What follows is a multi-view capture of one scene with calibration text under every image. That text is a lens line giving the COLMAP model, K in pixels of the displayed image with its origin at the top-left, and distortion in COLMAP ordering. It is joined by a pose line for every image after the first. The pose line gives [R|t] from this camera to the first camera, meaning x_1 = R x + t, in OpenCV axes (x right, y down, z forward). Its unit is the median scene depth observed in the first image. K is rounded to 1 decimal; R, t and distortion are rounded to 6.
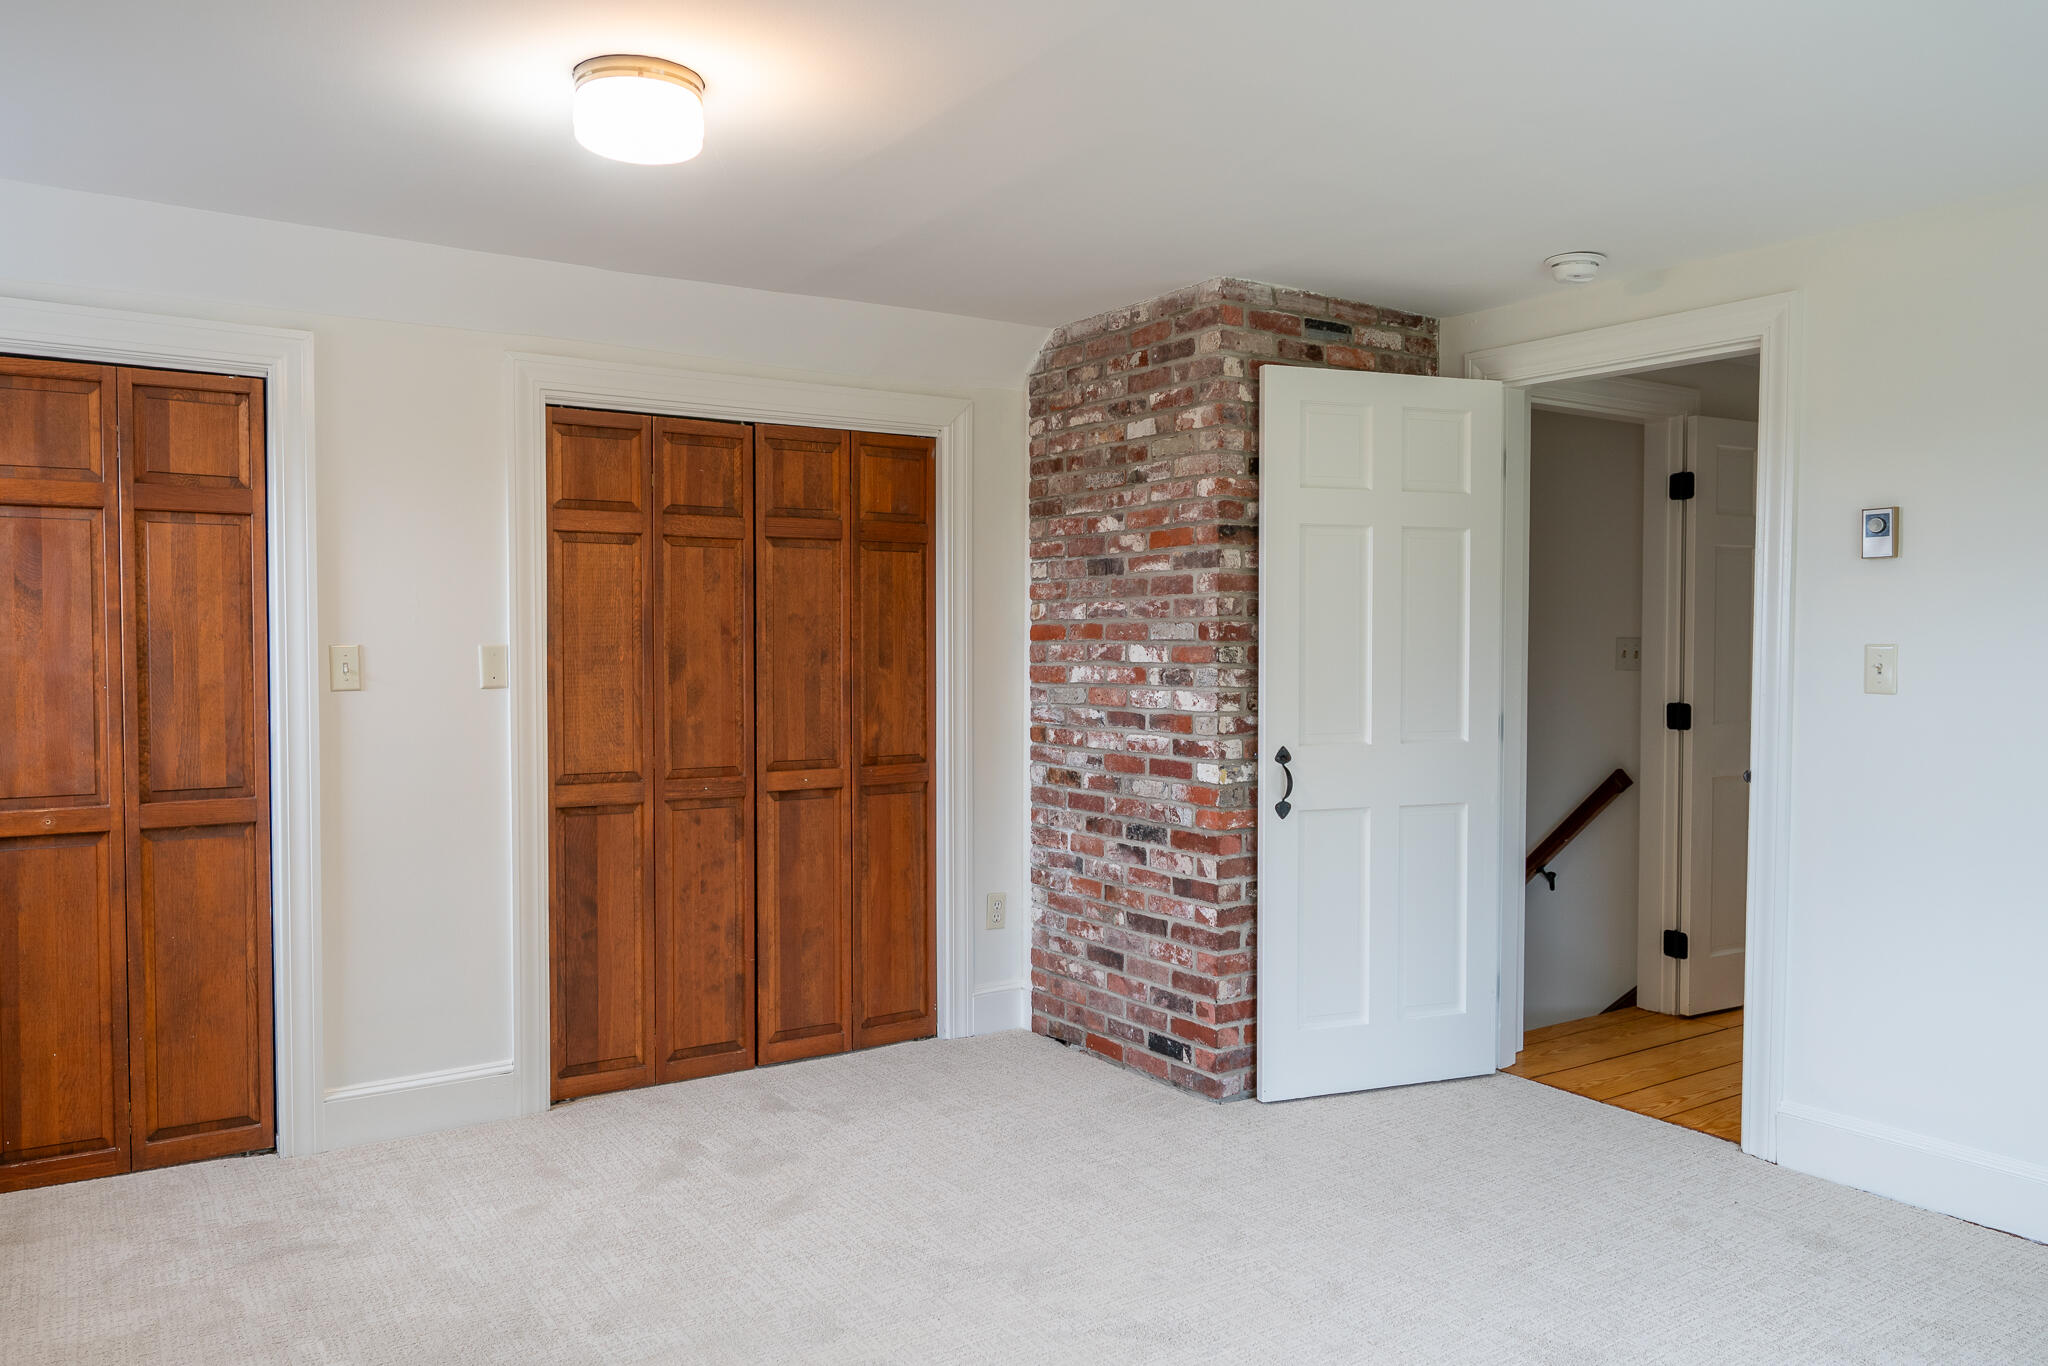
lens RADIAL K [[1410.7, 0, 1026.1], [0, 1410.7, 691.4], [0, 0, 1]] dist [0.005459, -0.001828]
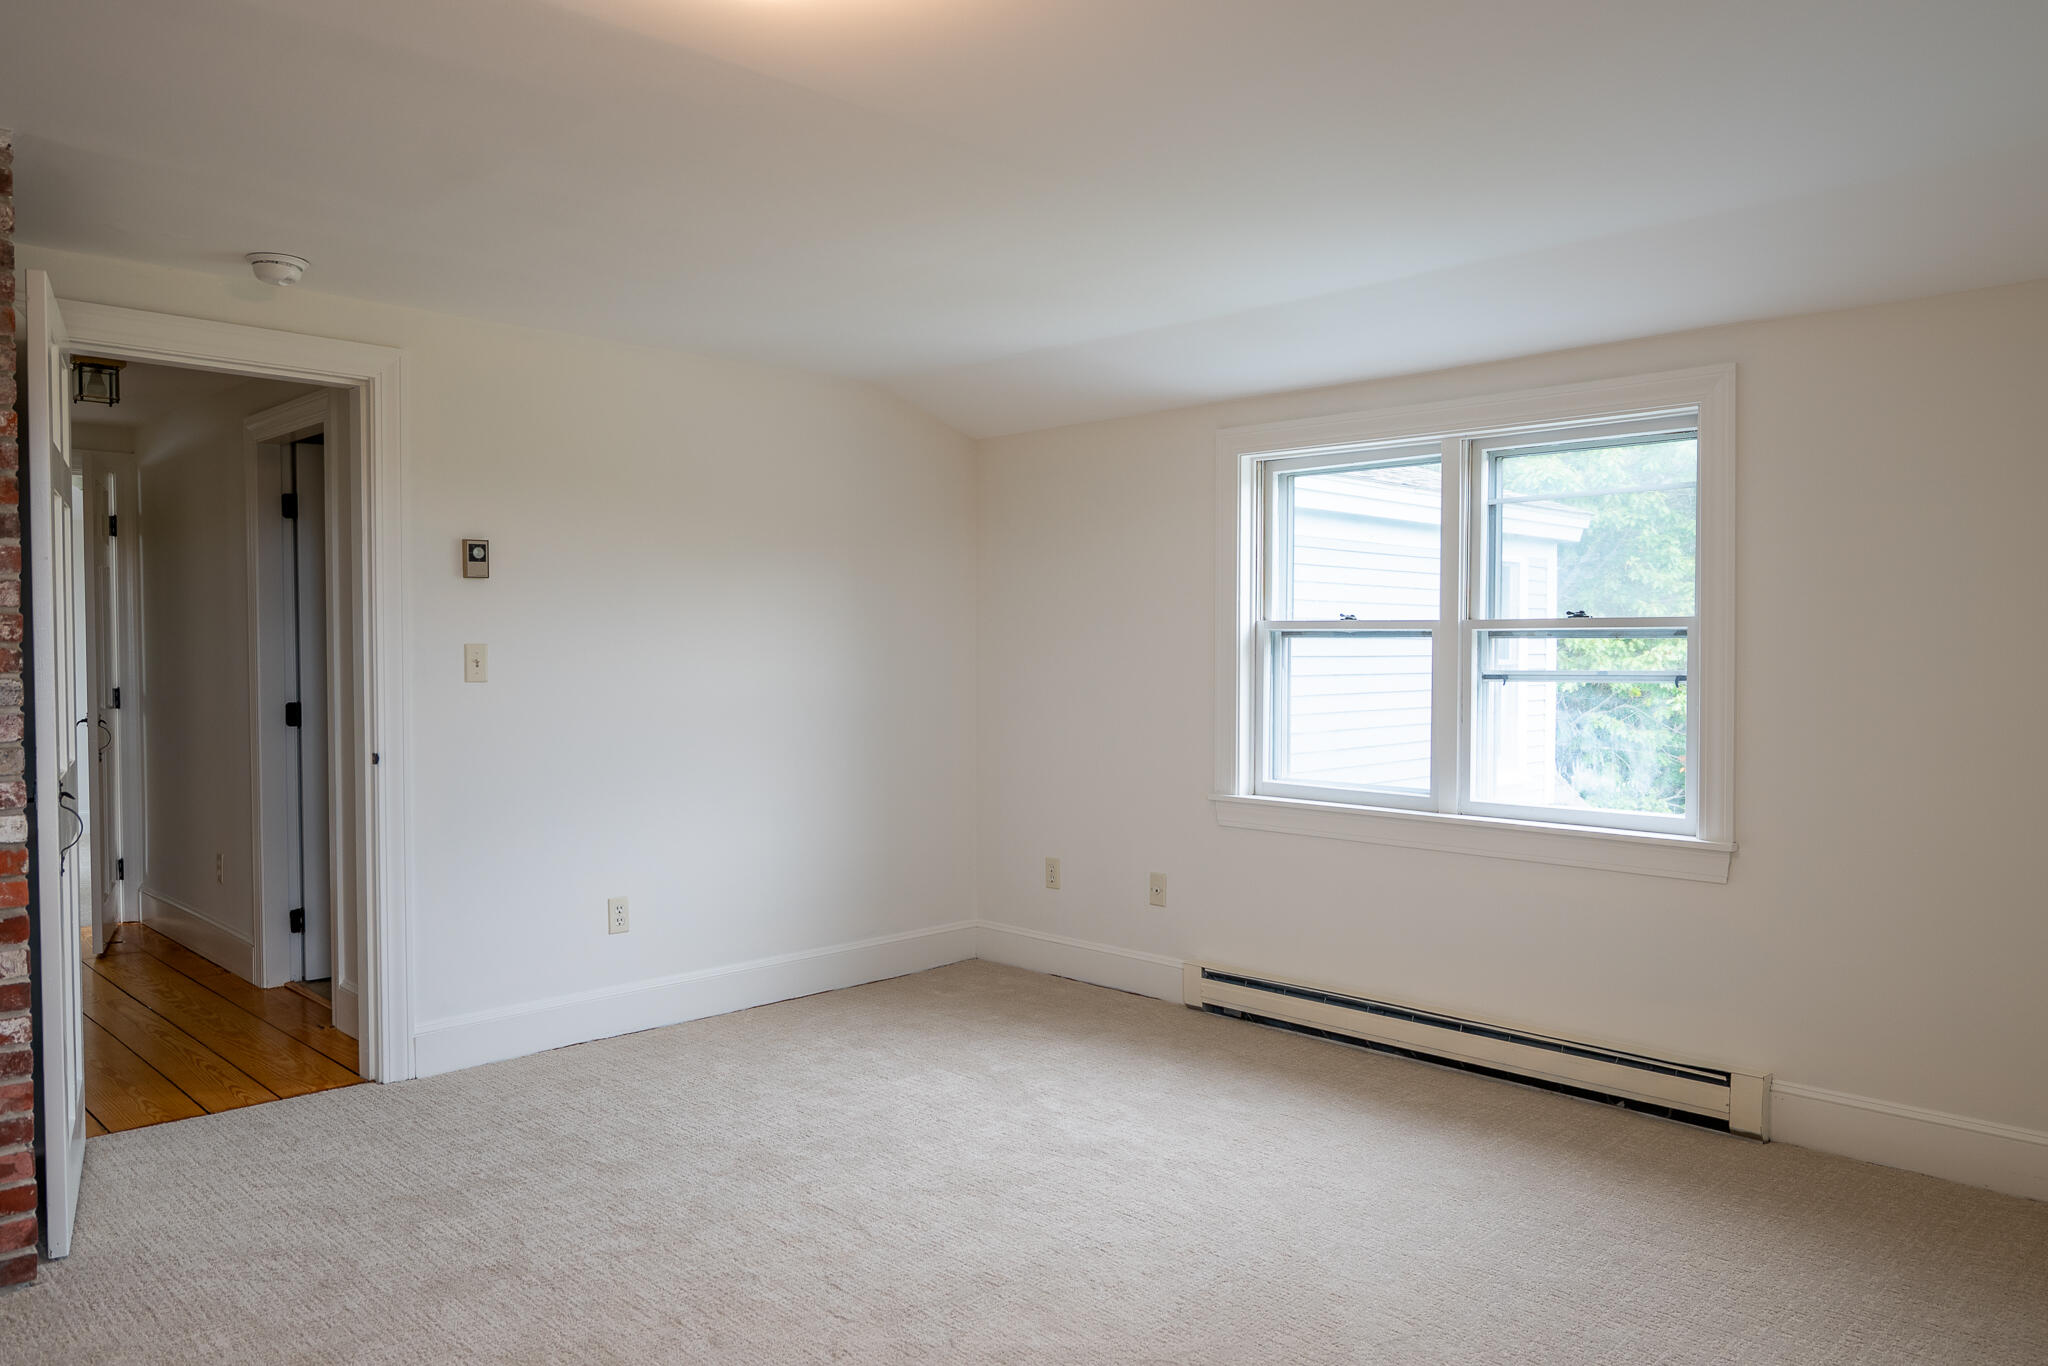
lens RADIAL K [[1410.7, 0, 1011.1], [0, 1410.7, 676.3], [0, 0, 1]] dist [0.005459, -0.001828]
pose [[-0.187103, -0.019623, 0.982144, -0.610621], [0.024116, 0.999407, 0.024562, -0.018506], [-0.982044, 0.028282, -0.186519, 0.604540]]
